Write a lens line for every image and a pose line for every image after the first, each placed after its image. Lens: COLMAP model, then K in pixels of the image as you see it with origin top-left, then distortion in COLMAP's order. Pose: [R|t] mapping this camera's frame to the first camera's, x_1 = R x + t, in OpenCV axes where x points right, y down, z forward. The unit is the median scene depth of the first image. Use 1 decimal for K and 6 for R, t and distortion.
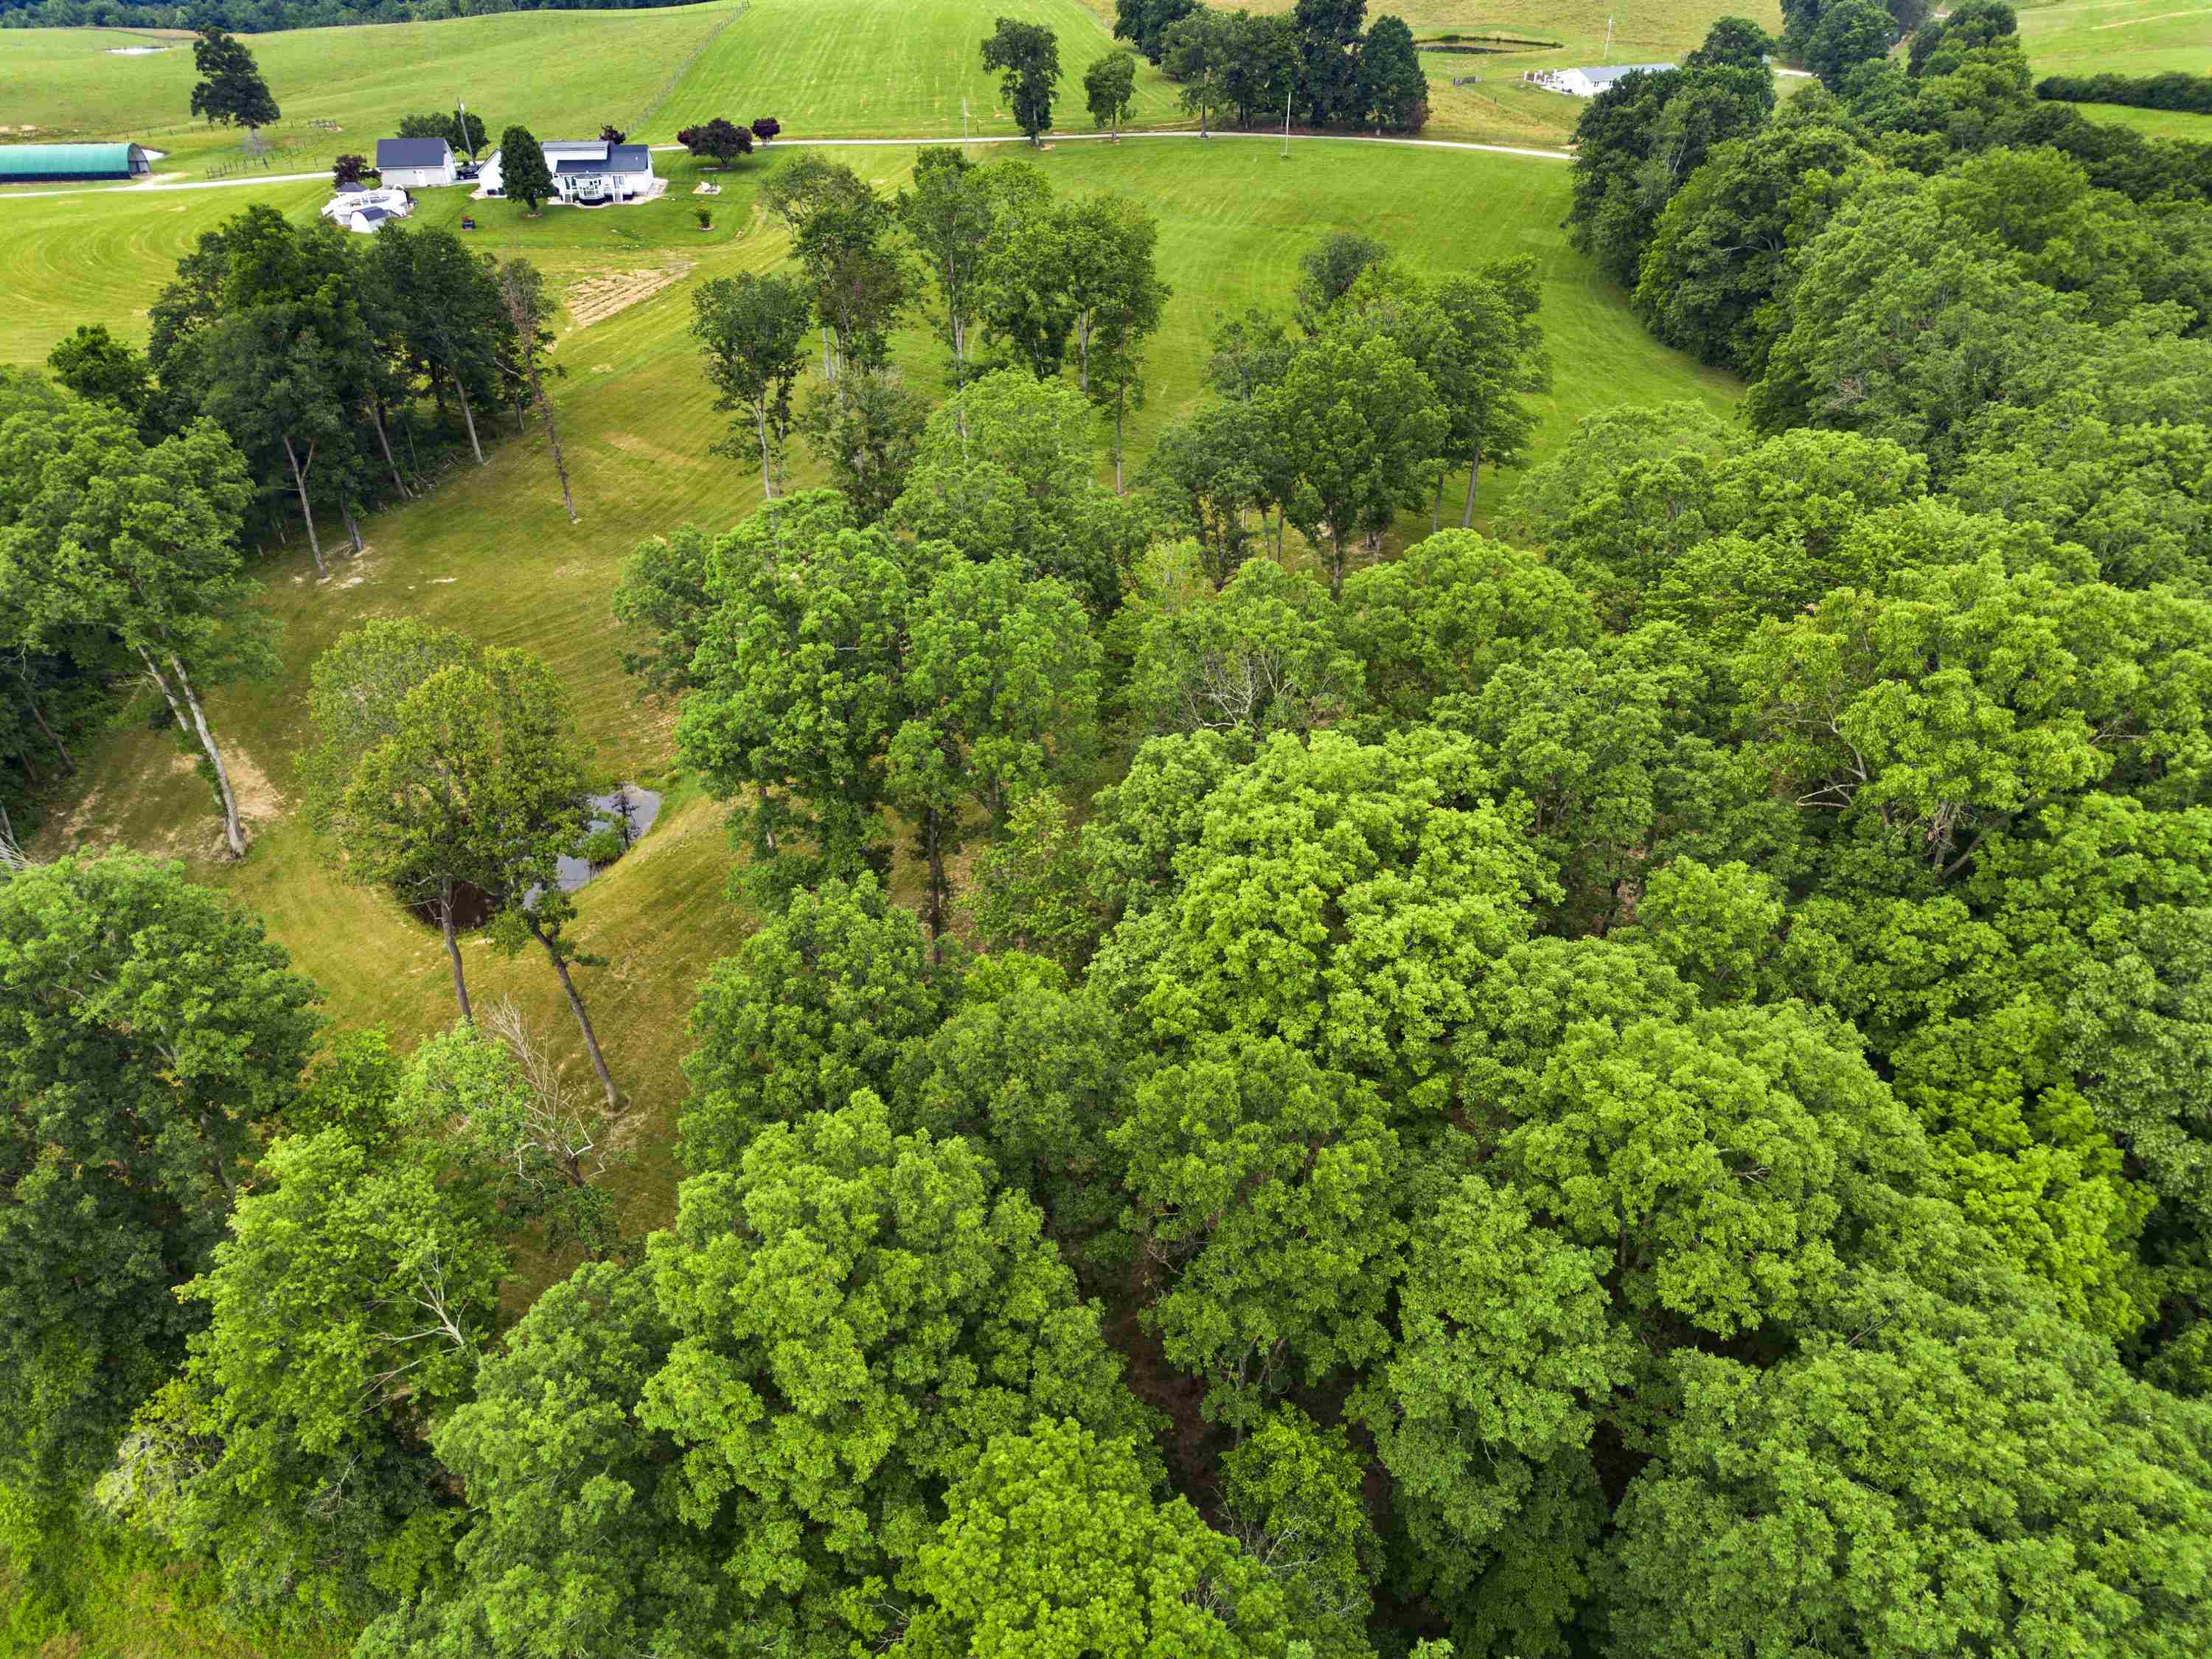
lens RADIAL K [[1578.2, 0, 1107.8], [0, 1578.2, 835.9], [0, 0, 1]] dist [0.073417, -0.067224]
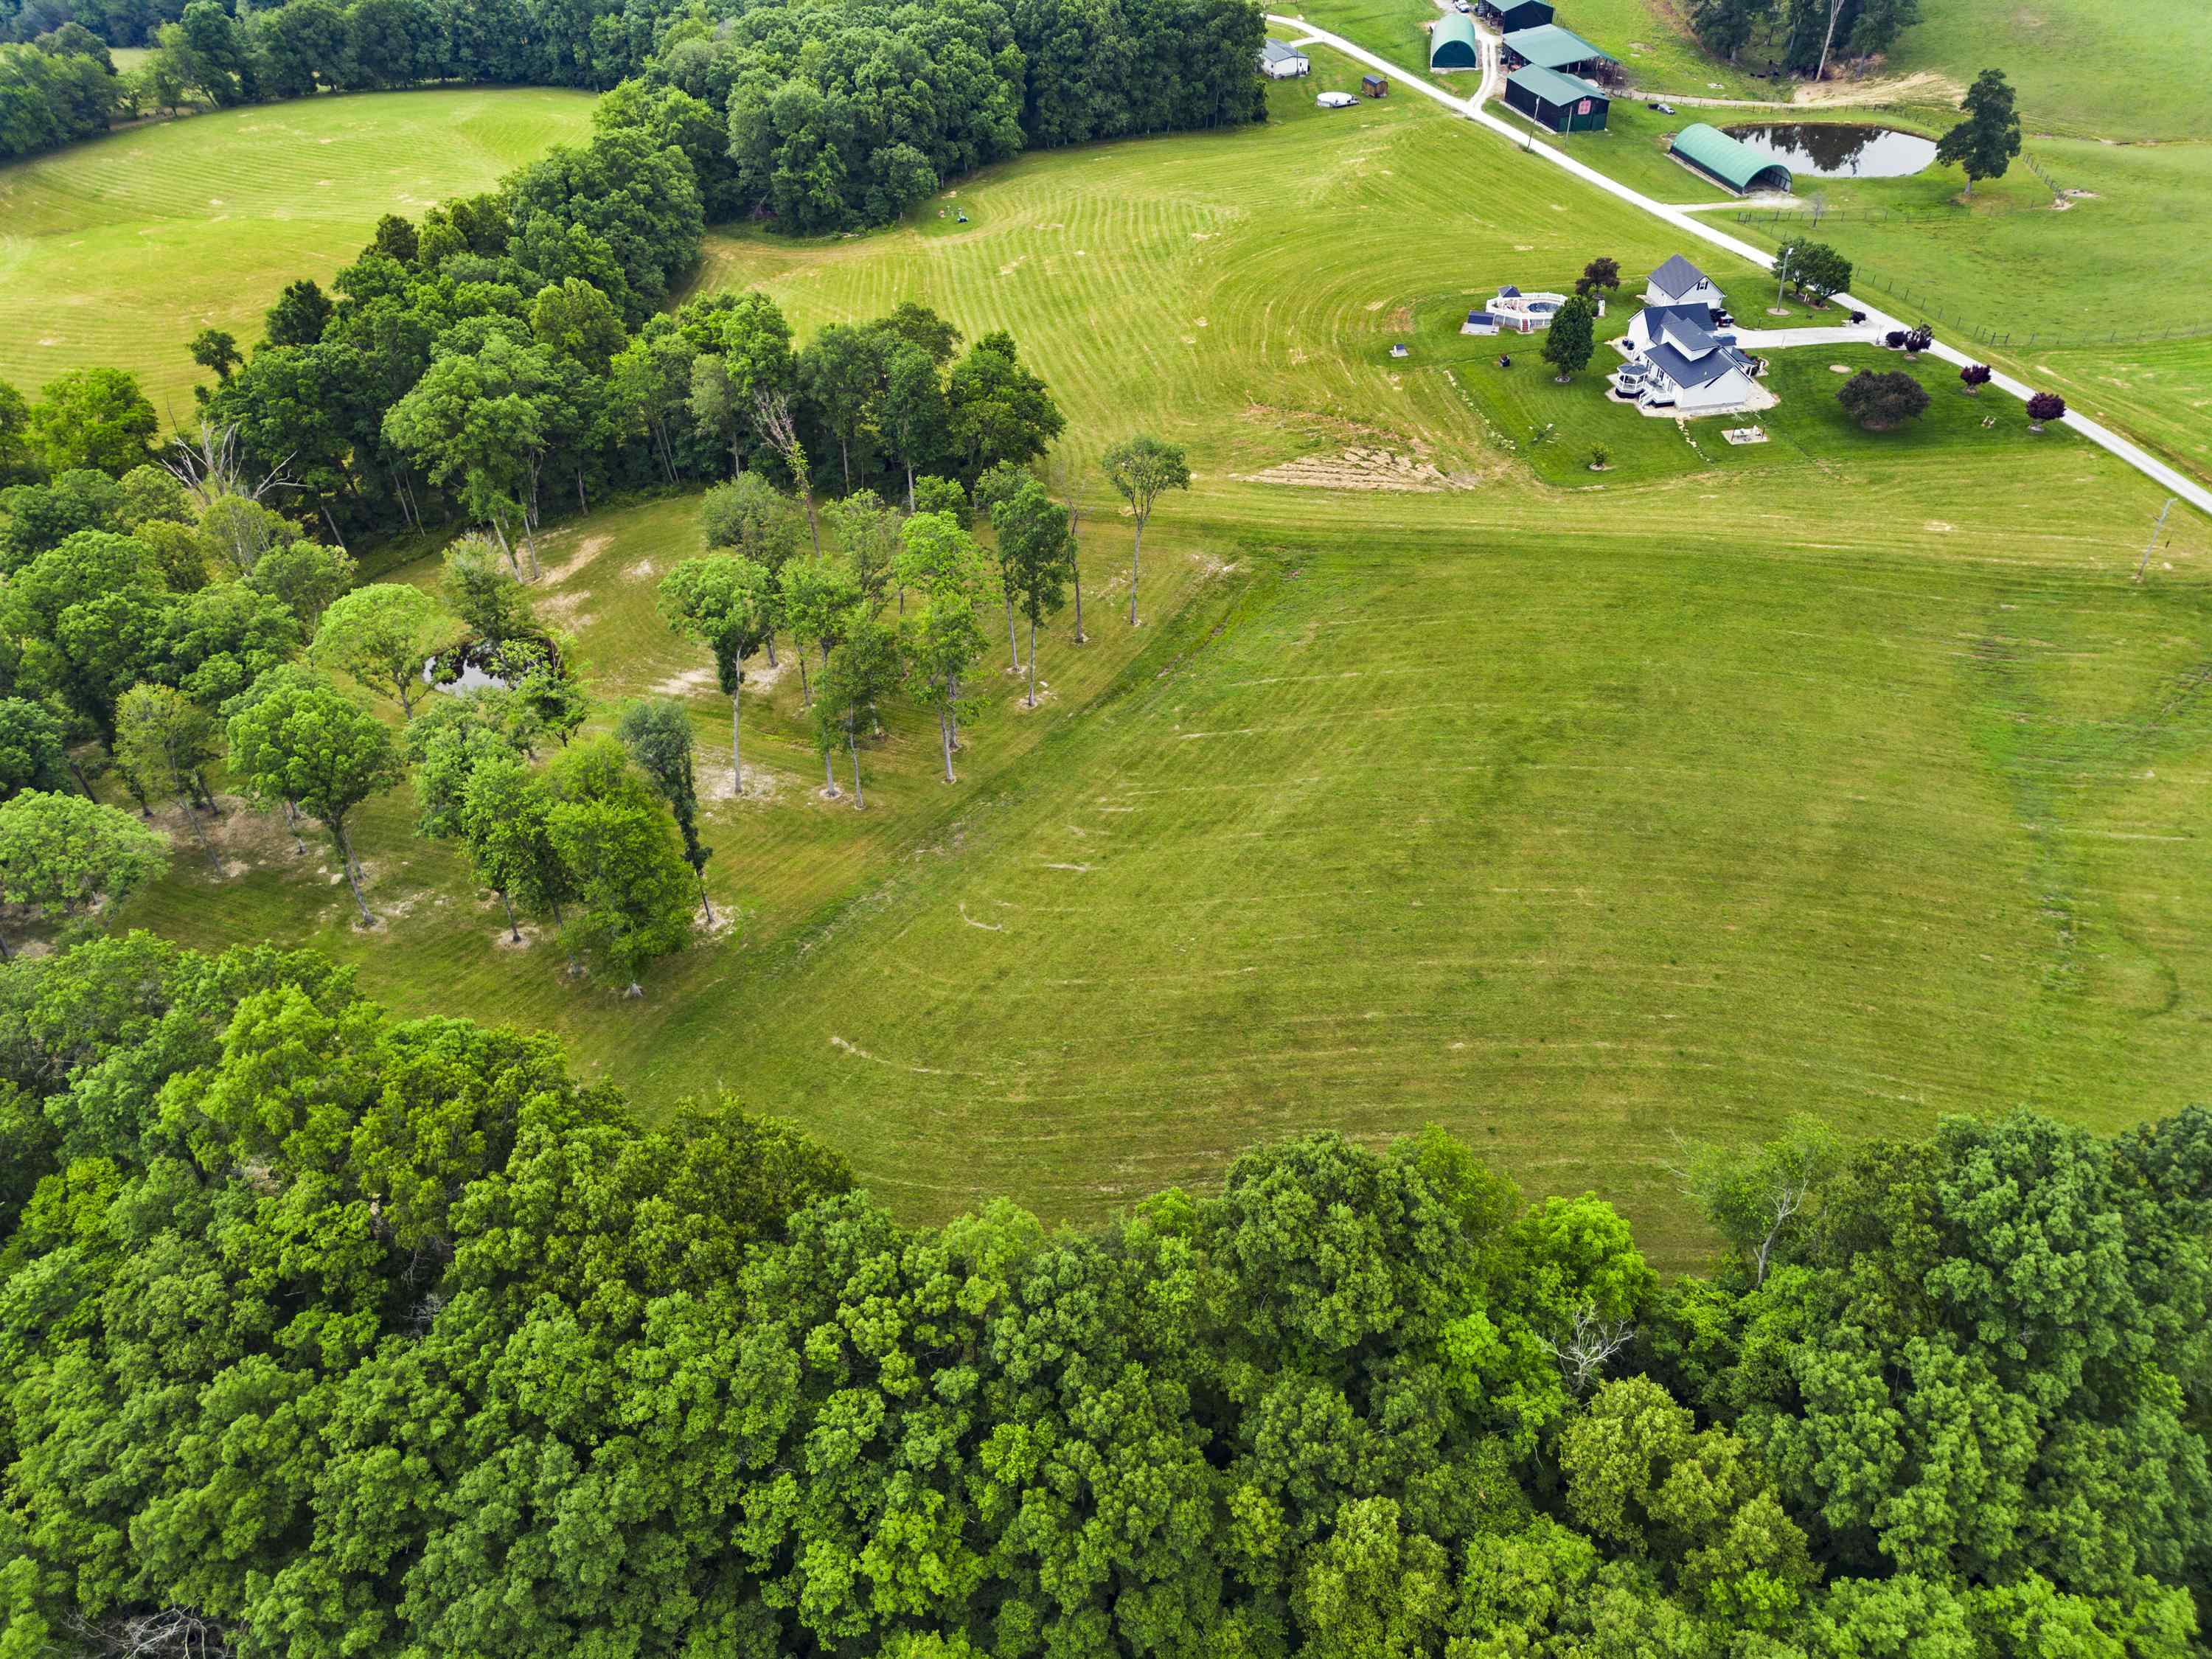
lens RADIAL K [[1578.2, 0, 1107.8], [0, 1578.2, 835.9], [0, 0, 1]] dist [0.073417, -0.067224]
pose [[0.050968, 0.640367, -0.766376, 0.480202], [-0.513307, 0.675054, 0.529923, -0.480561], [0.856690, 0.366377, 0.363111, 0.414267]]
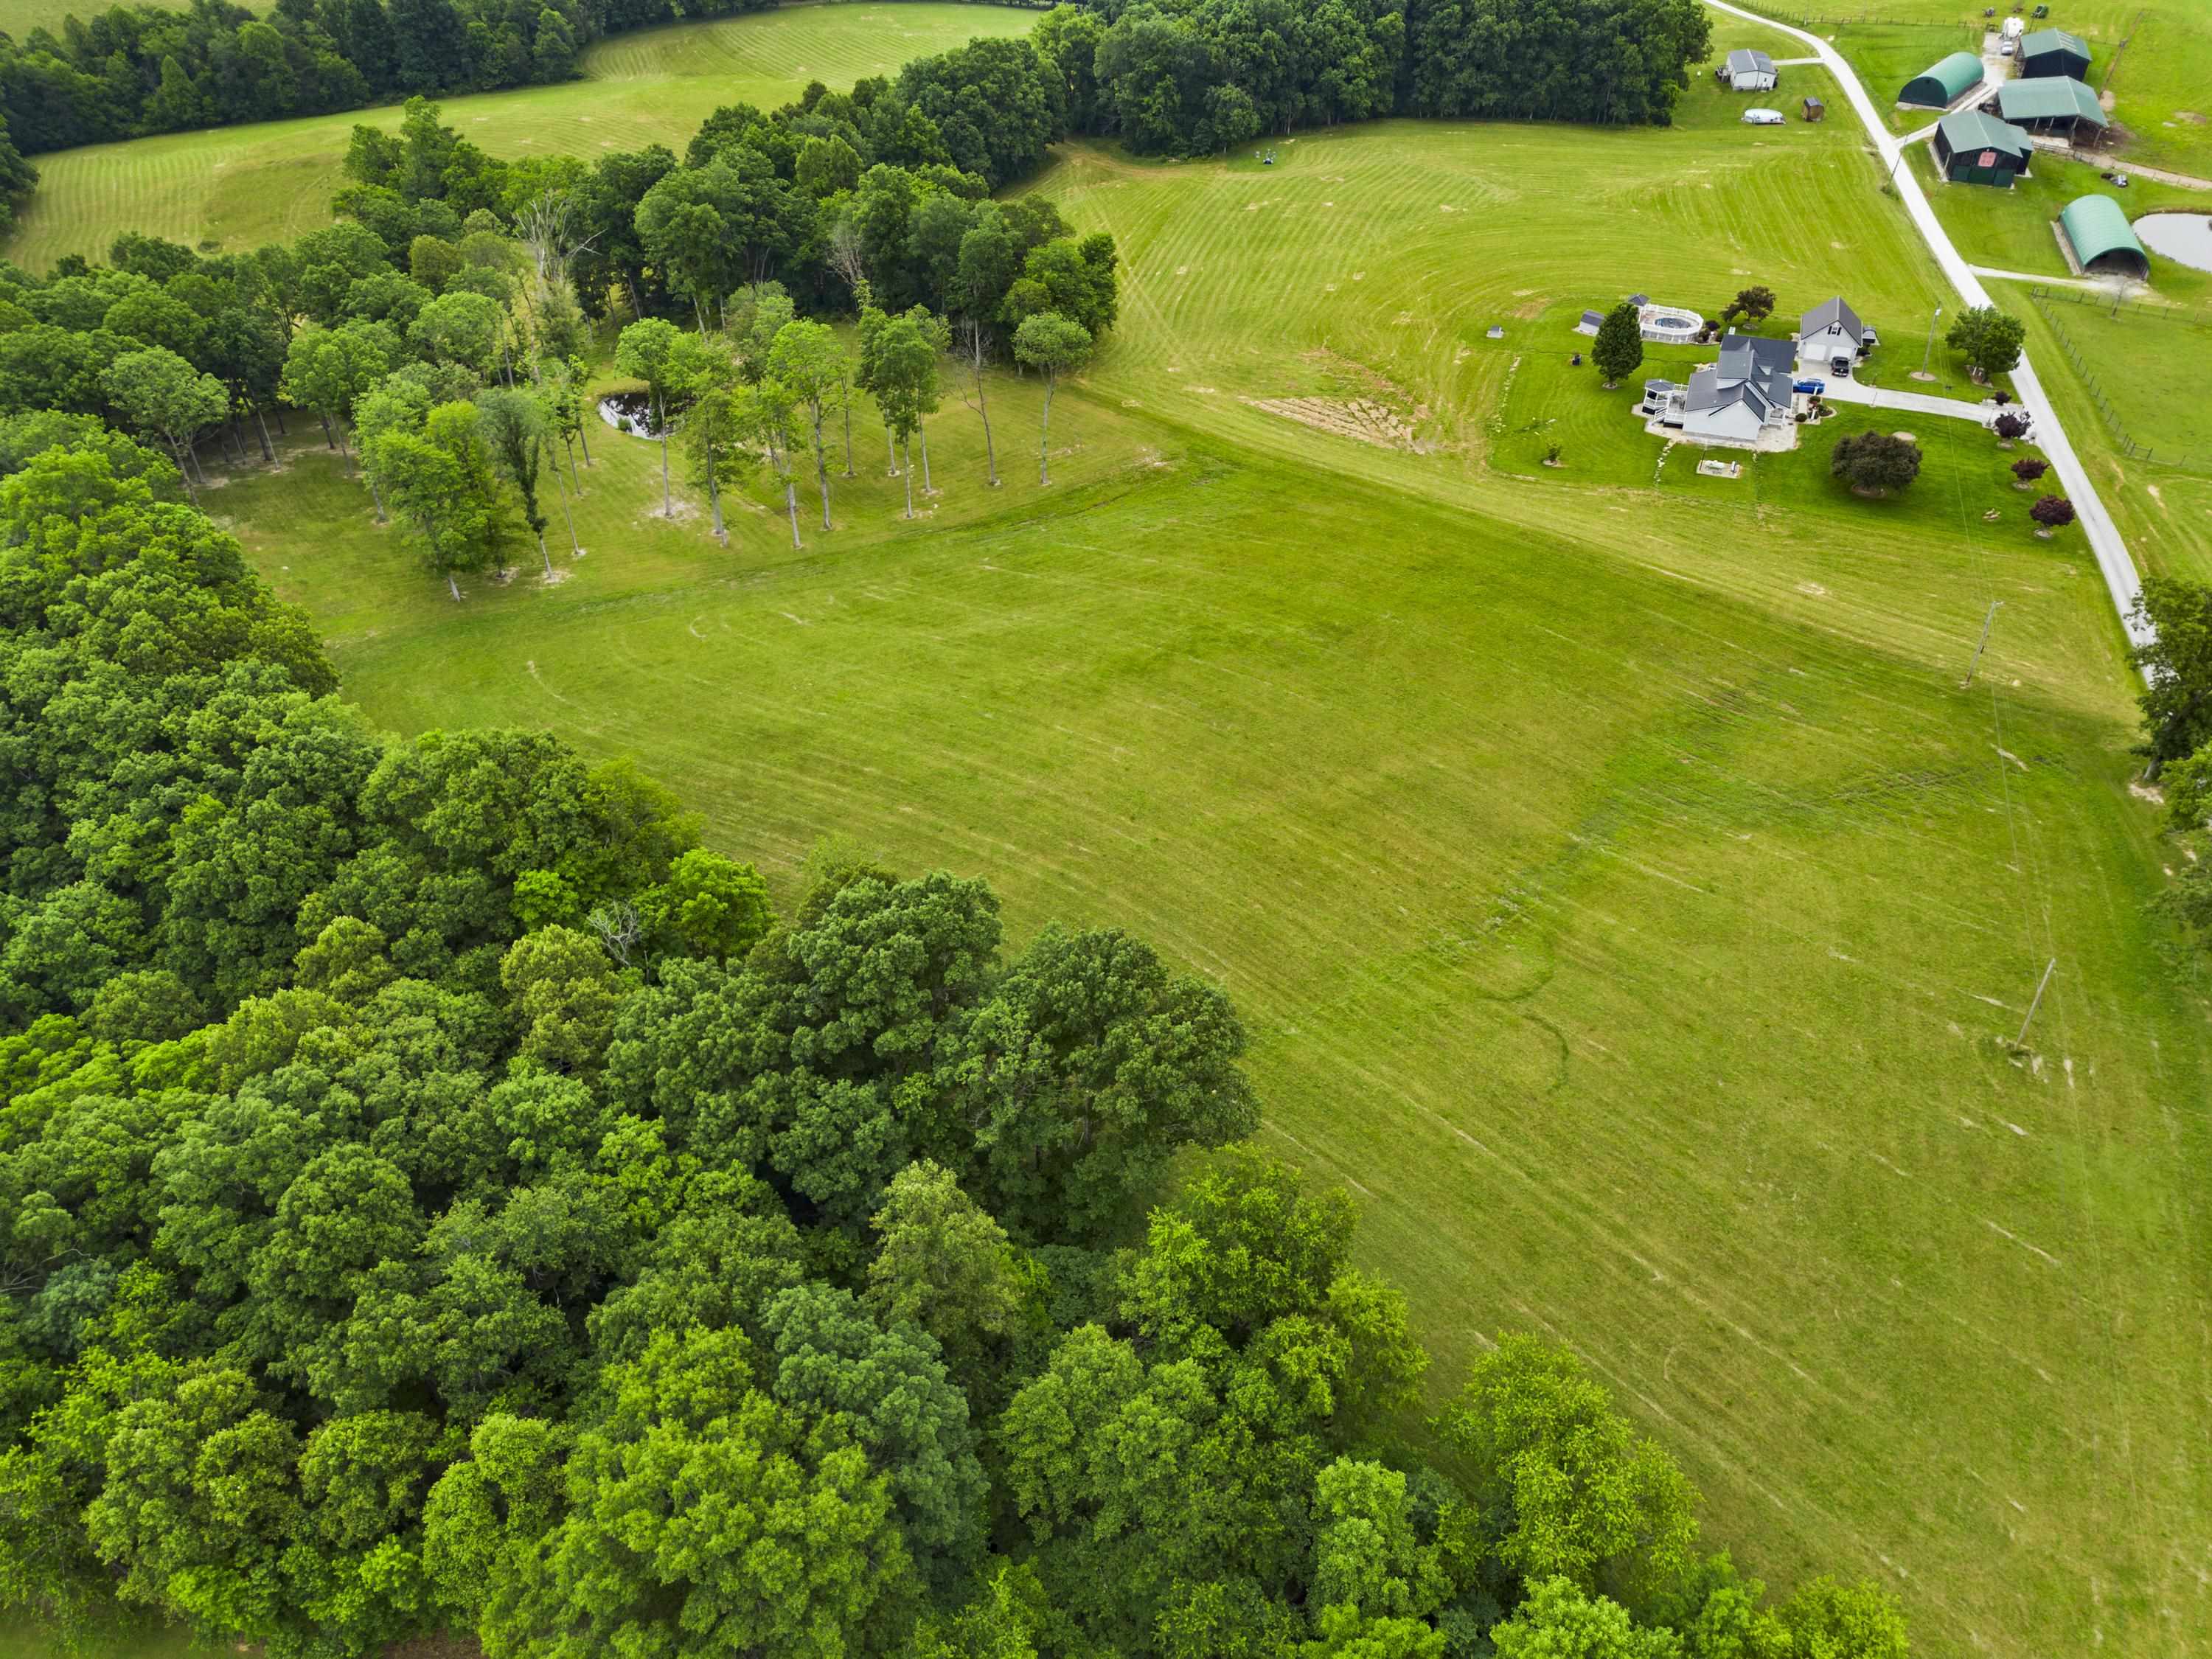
lens RADIAL K [[1584.8, 0, 1109.2], [0, 1584.8, 833.0], [0, 0, 1]] dist [0.071429, -0.069995]
pose [[-0.450198, 0.574422, -0.683638, 0.525987], [-0.457421, 0.509167, 0.729051, -0.693441], [0.766869, 0.640927, 0.033527, 0.753663]]
